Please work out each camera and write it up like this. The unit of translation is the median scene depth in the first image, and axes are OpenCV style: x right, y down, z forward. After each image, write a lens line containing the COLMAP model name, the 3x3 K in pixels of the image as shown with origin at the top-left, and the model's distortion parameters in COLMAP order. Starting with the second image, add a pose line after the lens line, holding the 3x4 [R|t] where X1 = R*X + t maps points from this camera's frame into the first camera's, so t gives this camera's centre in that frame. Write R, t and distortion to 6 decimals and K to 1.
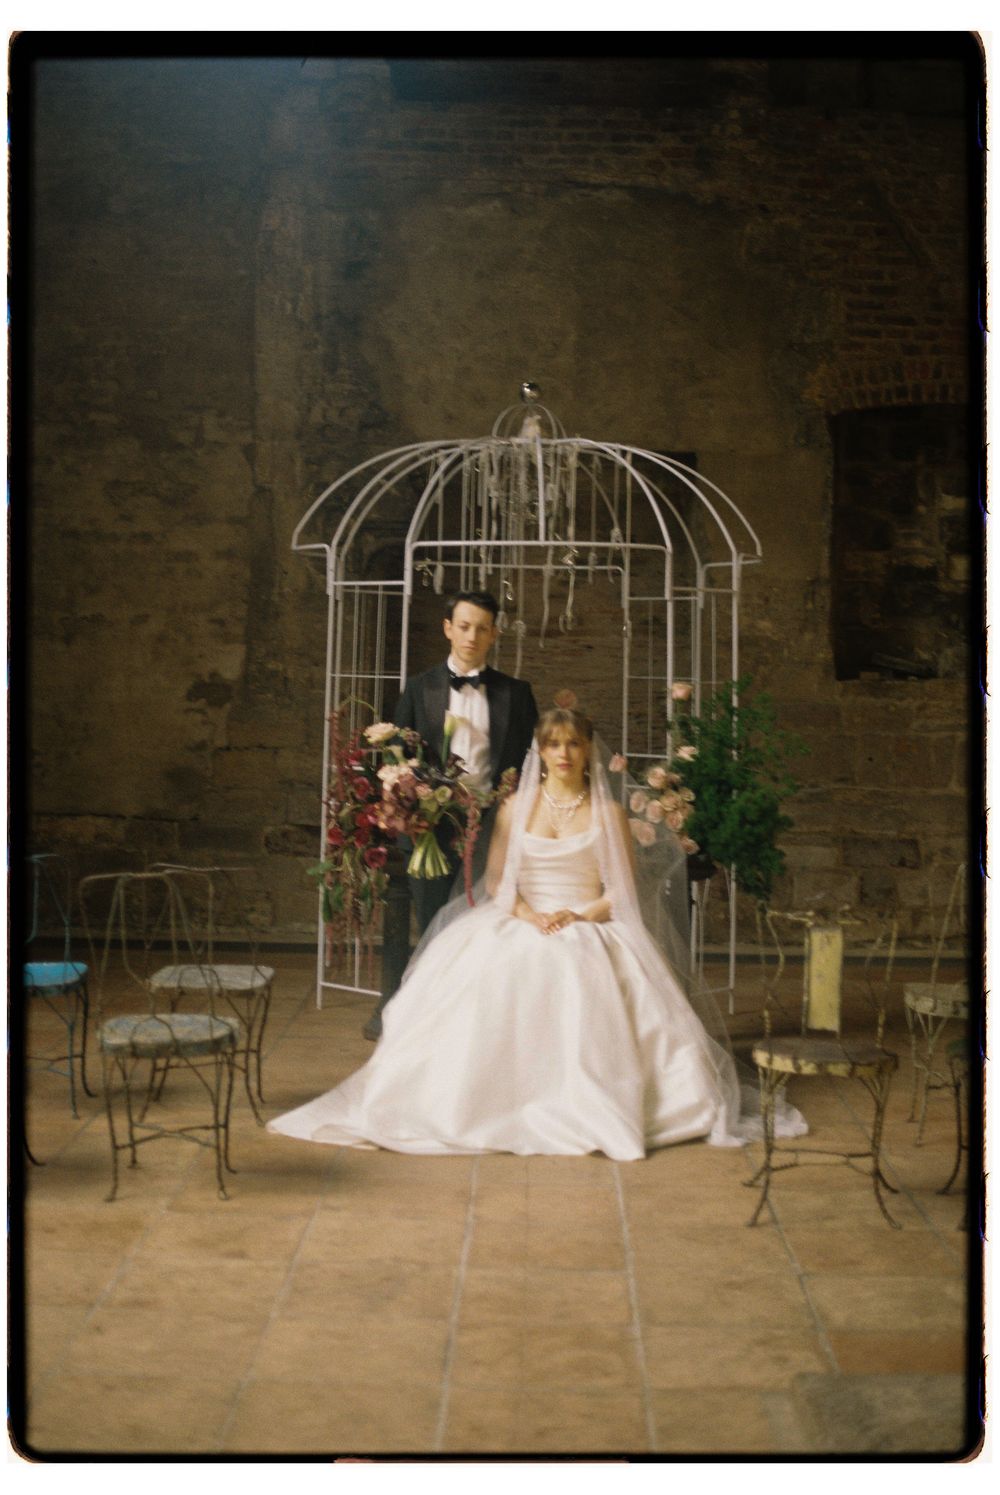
lens RADIAL K [[2018.2, 0, 487.3], [0, 2018.2, 756.7], [0, 0, 1]] dist [-0.135536, 0.000000]
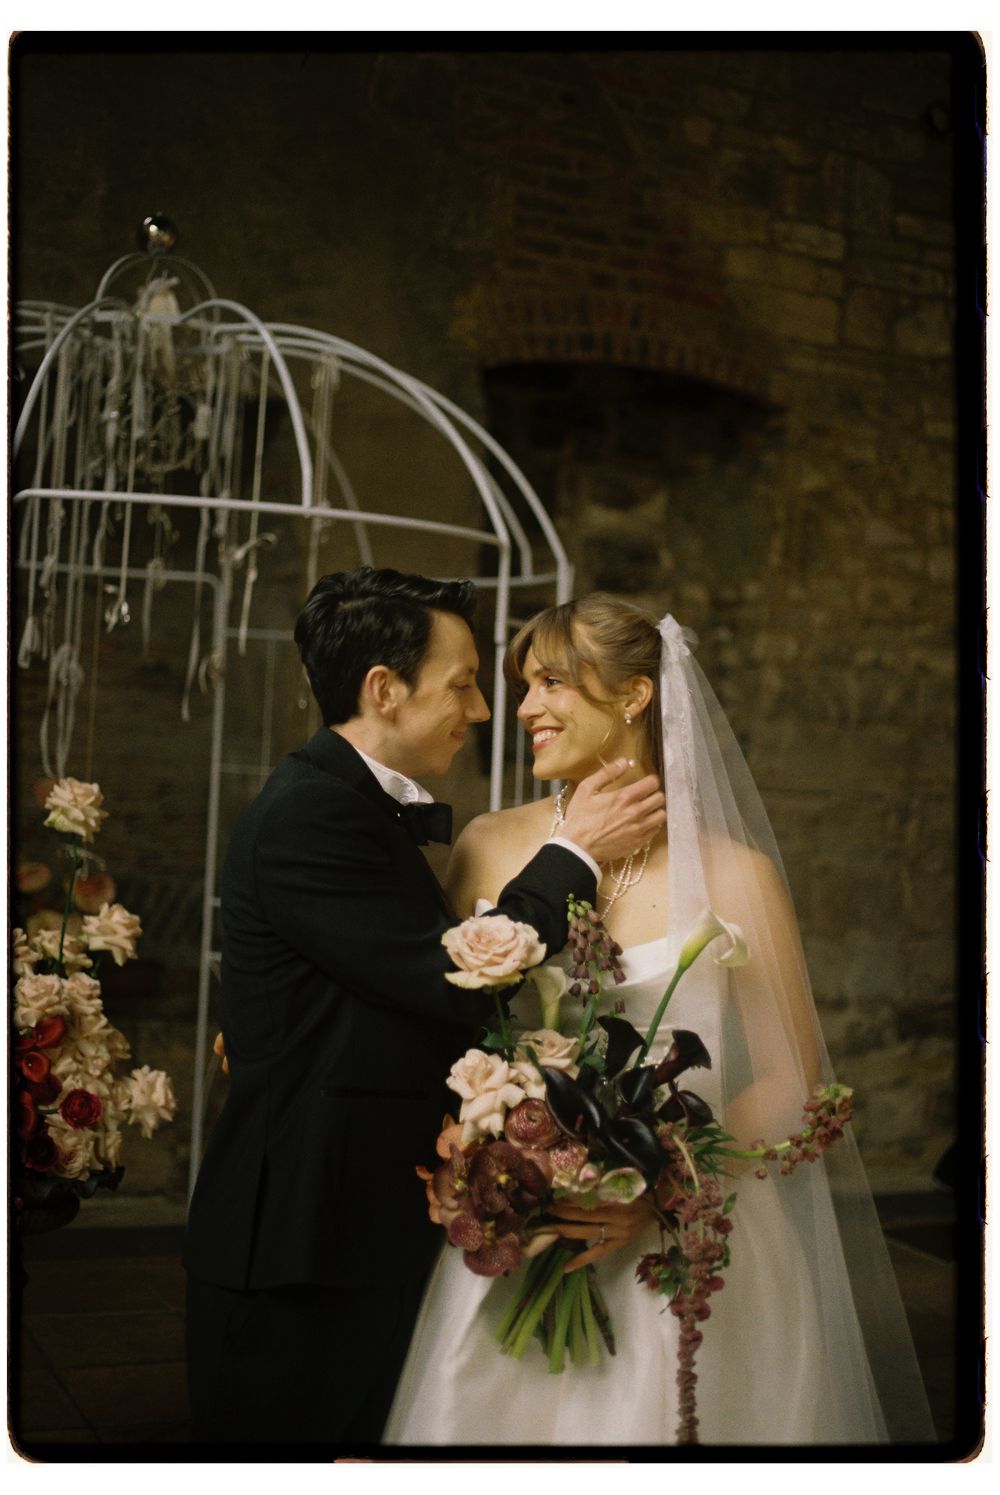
lens RADIAL K [[2018.2, 0, 499.7], [0, 2018.2, 715.3], [0, 0, 1]] dist [-0.135536, 0.000000]
pose [[0.895963, 0.037868, 0.442511, -0.106459], [-0.018424, 0.998670, -0.048157, -0.027375], [-0.443746, 0.034994, 0.895469, 0.424570]]
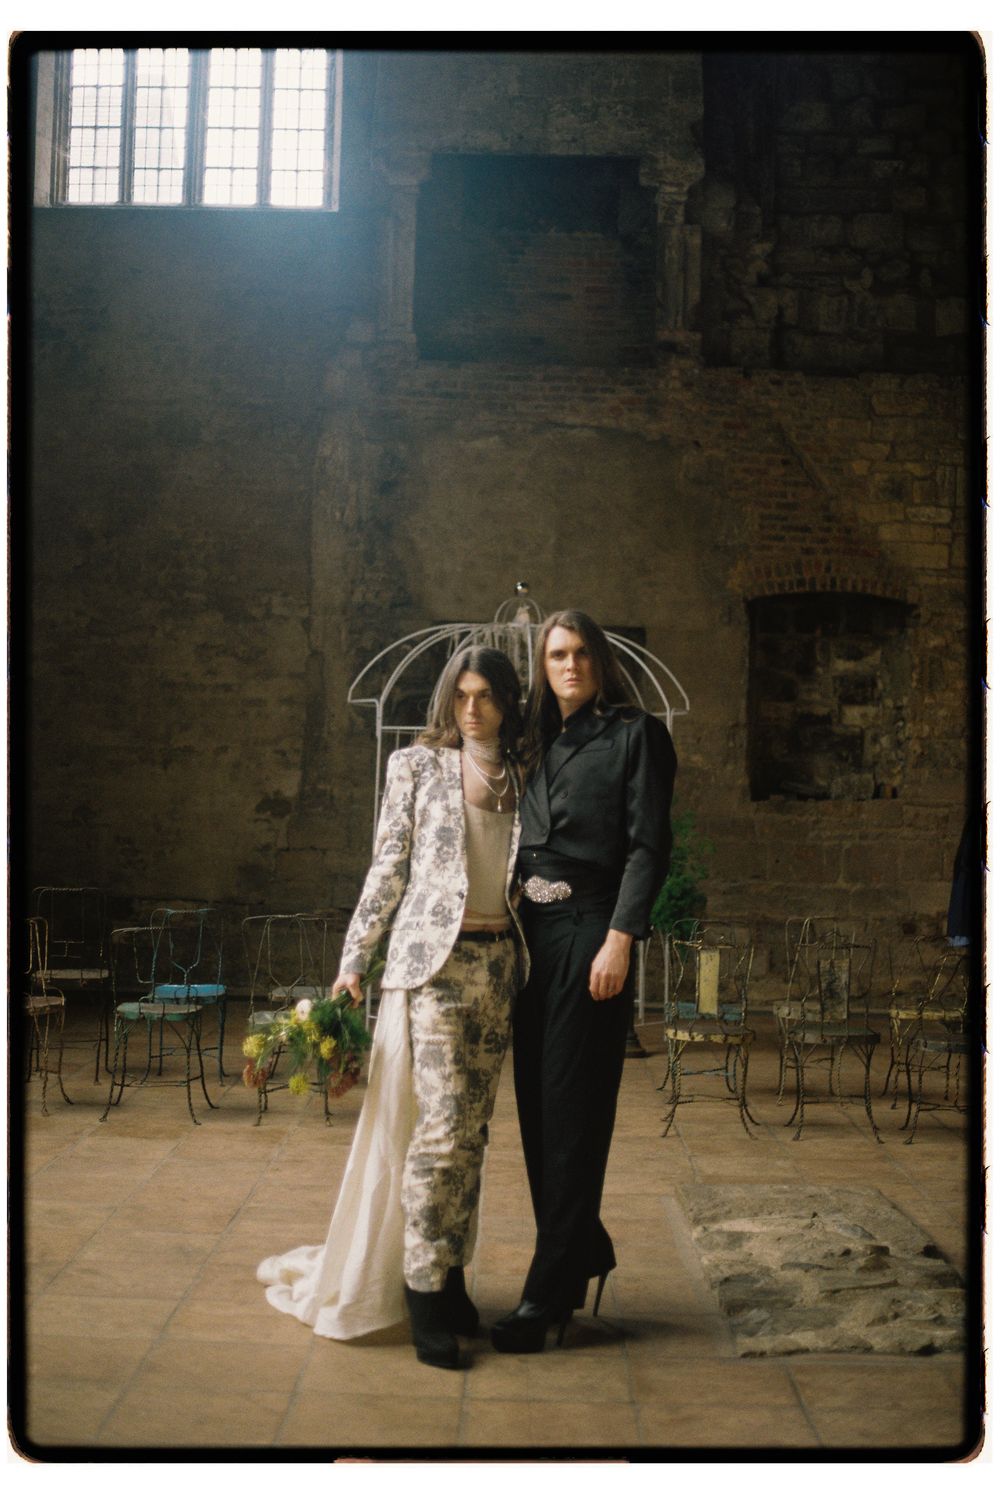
lens RADIAL K [[2018.2, 0, 498.7], [0, 2018.2, 740.9], [0, 0, 1]] dist [-0.135536, 0.000000]
pose [[0.999786, 0.008583, 0.018811, -0.016715], [-0.007266, 0.997589, -0.069018, 0.015109], [-0.019358, 0.068866, 0.997438, -0.316800]]
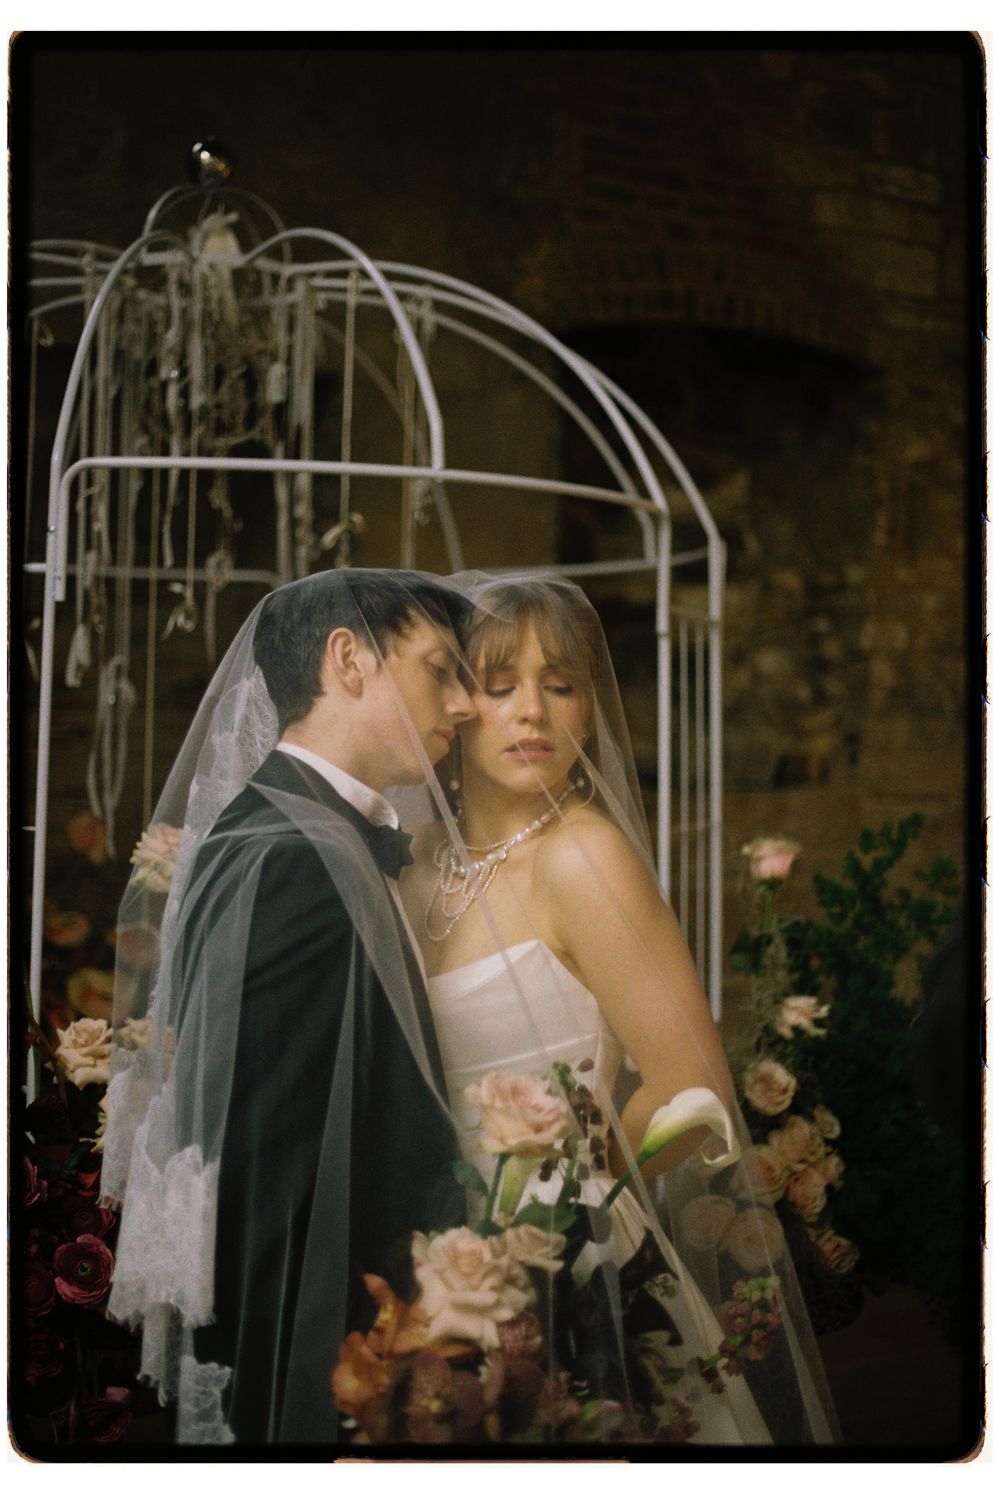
lens RADIAL K [[2018.2, 0, 495.7], [0, 2018.2, 735.4], [0, 0, 1]] dist [-0.135536, 0.000000]
pose [[0.894032, 0.001026, 0.448003, -0.100198], [0.020508, 0.998855, -0.043212, -0.031047], [-0.447534, 0.047821, 0.892987, 0.504429]]
